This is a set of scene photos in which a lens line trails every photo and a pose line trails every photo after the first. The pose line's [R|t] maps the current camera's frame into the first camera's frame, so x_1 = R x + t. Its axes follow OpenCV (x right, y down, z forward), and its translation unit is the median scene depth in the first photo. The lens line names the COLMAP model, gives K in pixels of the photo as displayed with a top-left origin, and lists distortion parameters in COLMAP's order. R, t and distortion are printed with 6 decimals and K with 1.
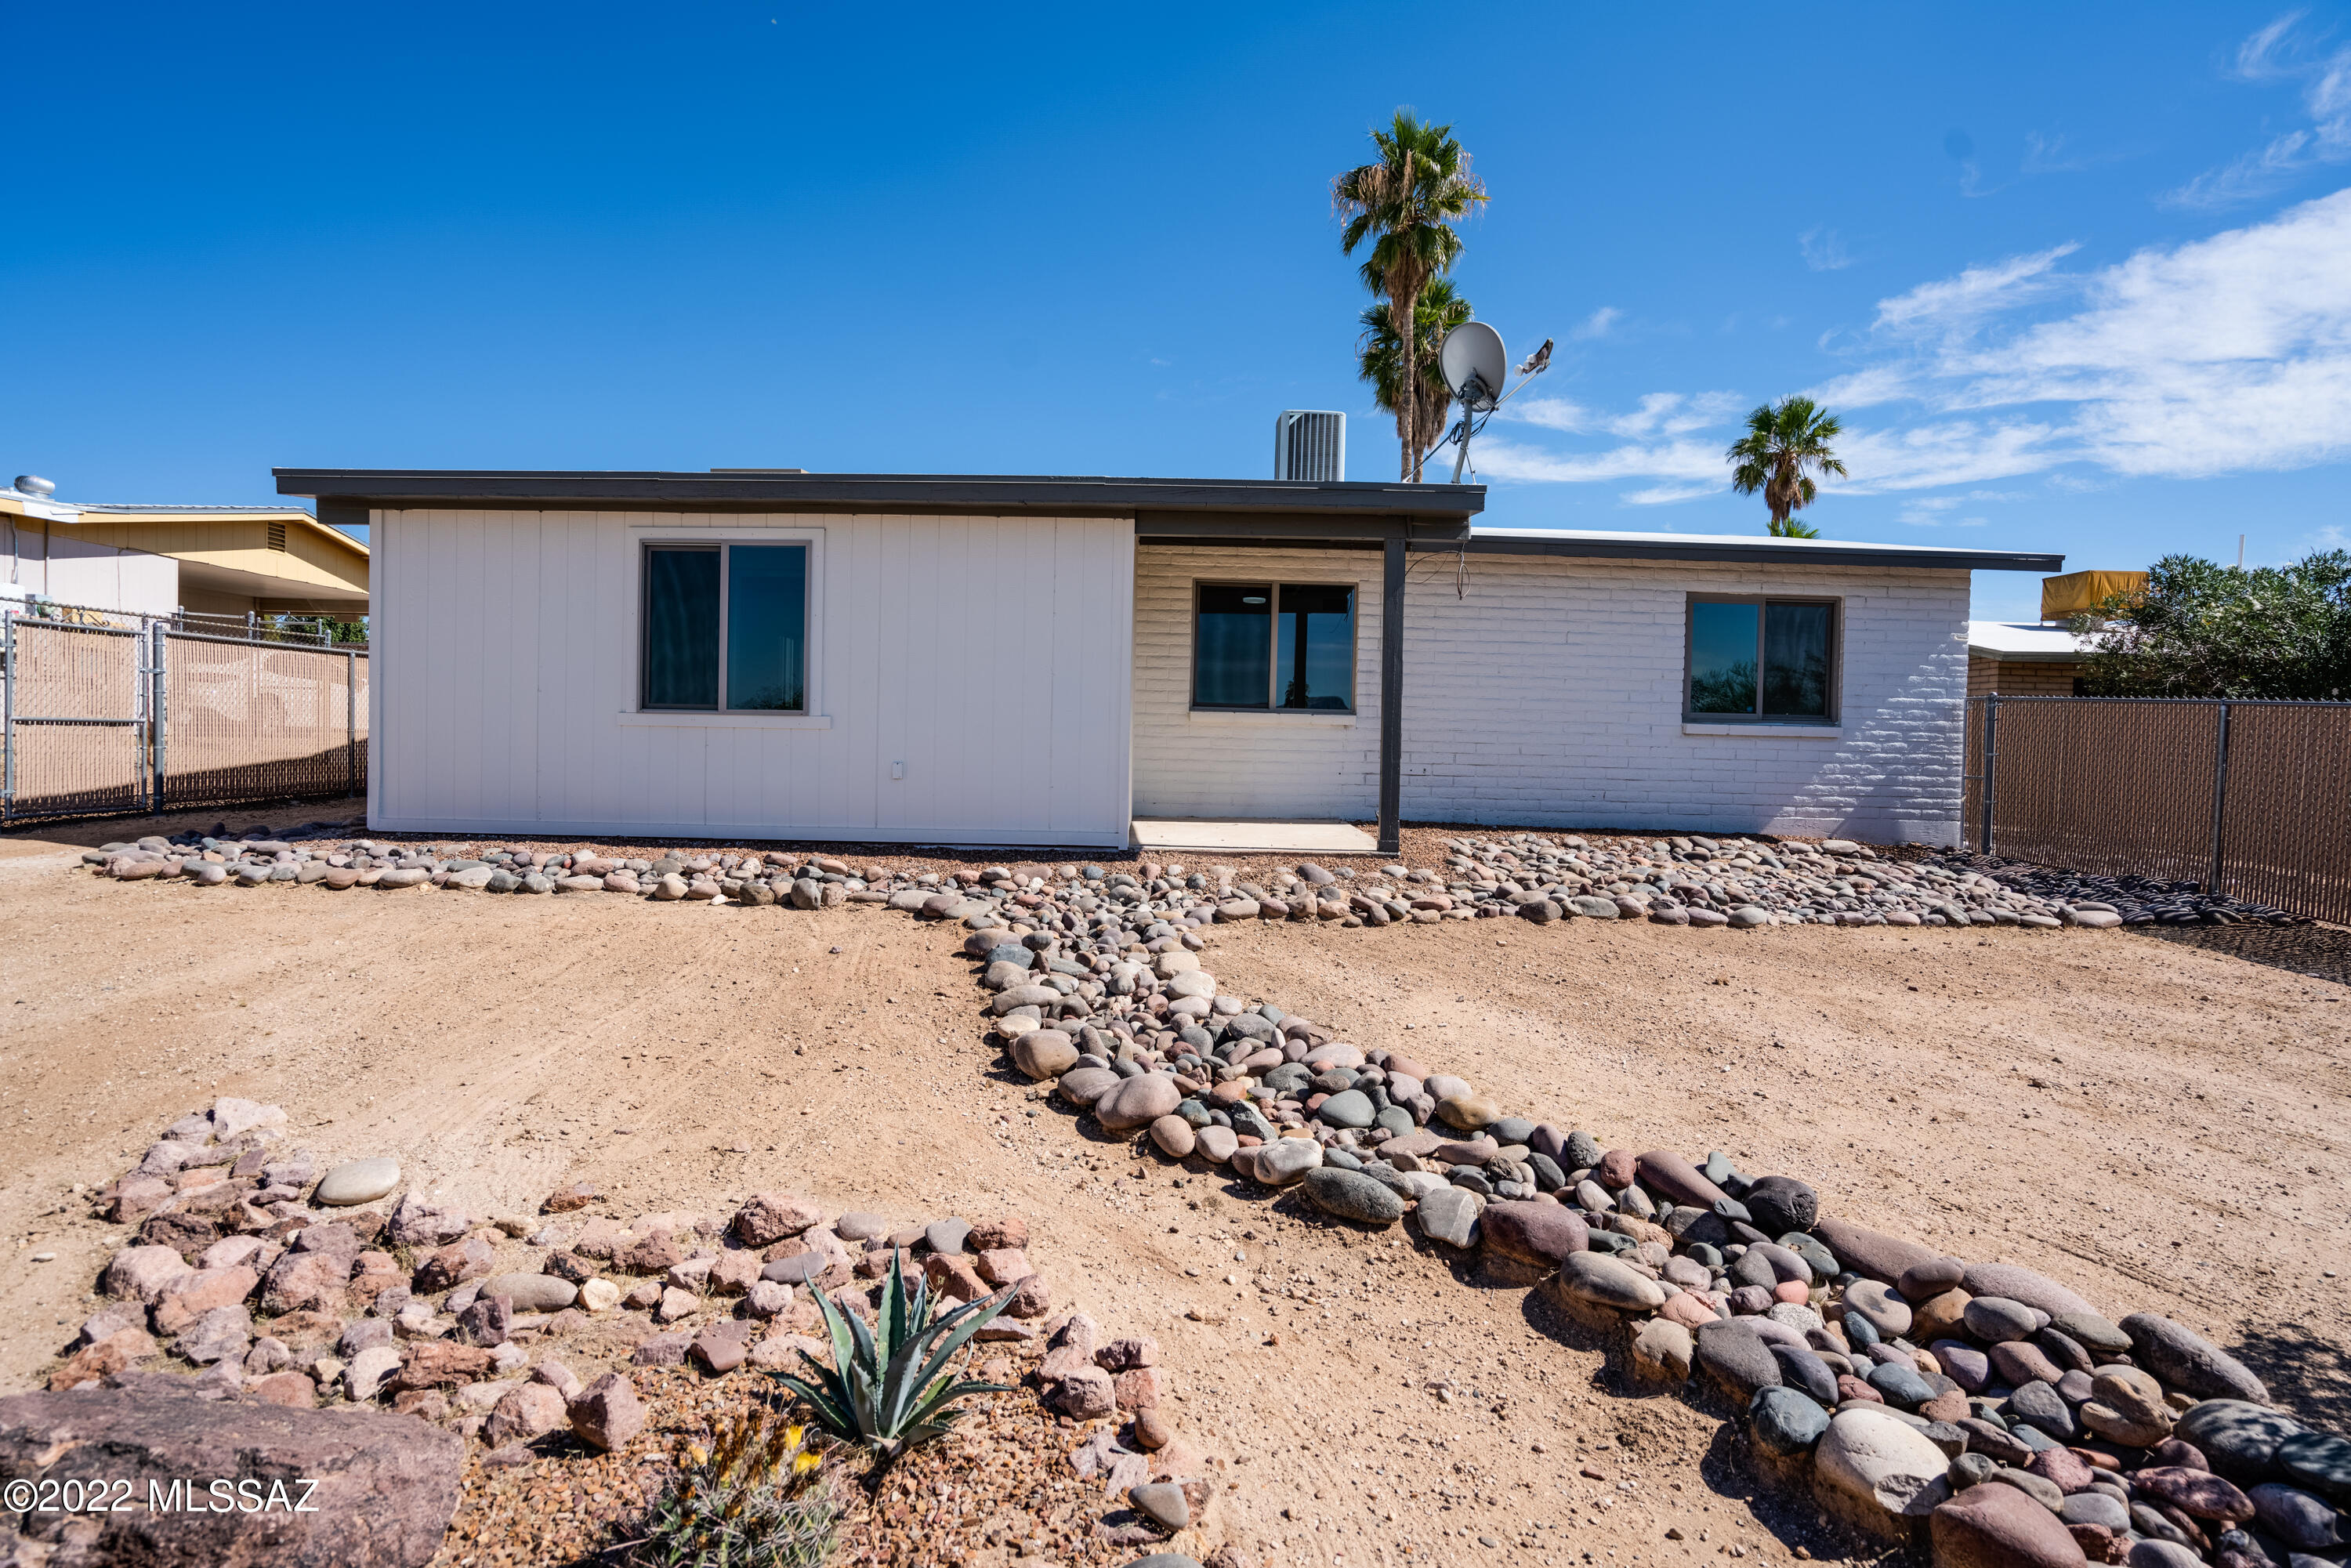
lens RADIAL K [[1077.6, 0, 1174.9], [0, 1077.6, 784.4], [0, 0, 1]] dist [-0.061488, 0.024891]
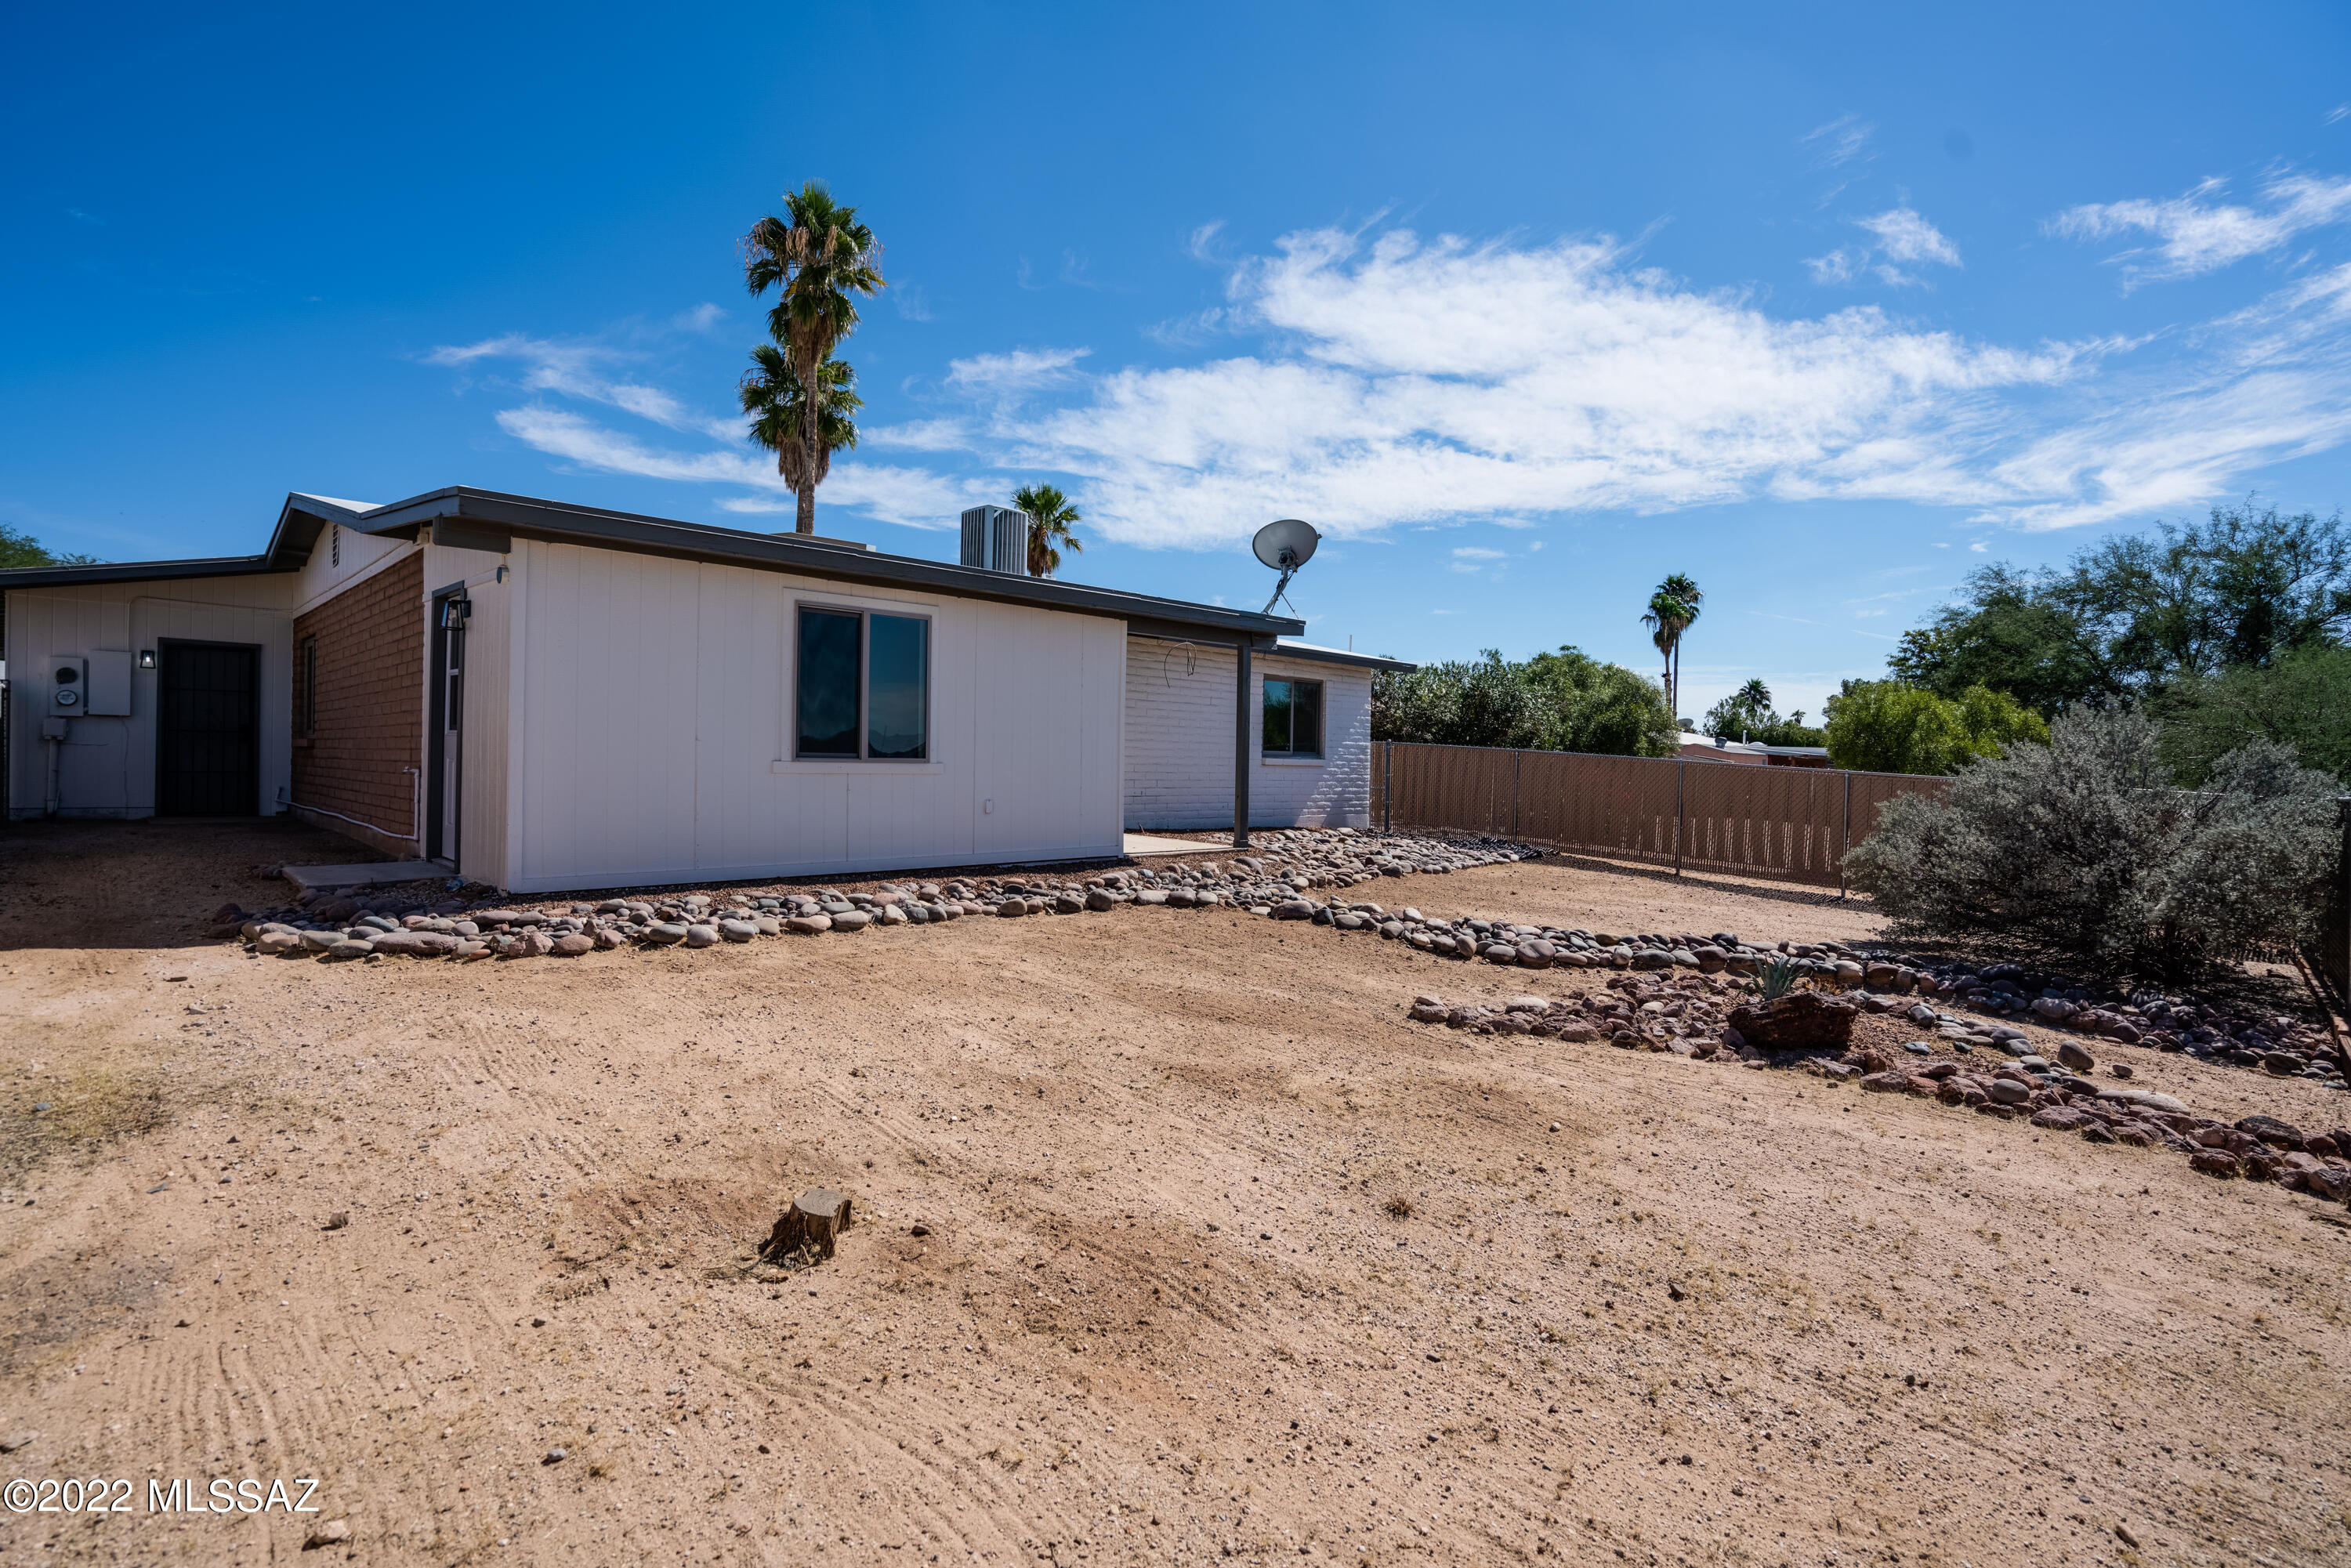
lens RADIAL K [[1077.6, 0, 1174.9], [0, 1077.6, 784.4], [0, 0, 1]] dist [-0.061488, 0.024891]
pose [[0.715407, -0.022857, 0.698334, -0.953235], [0.033464, 0.999439, -0.001570, -0.029131], [-0.697906, 0.024492, 0.715771, -0.037704]]
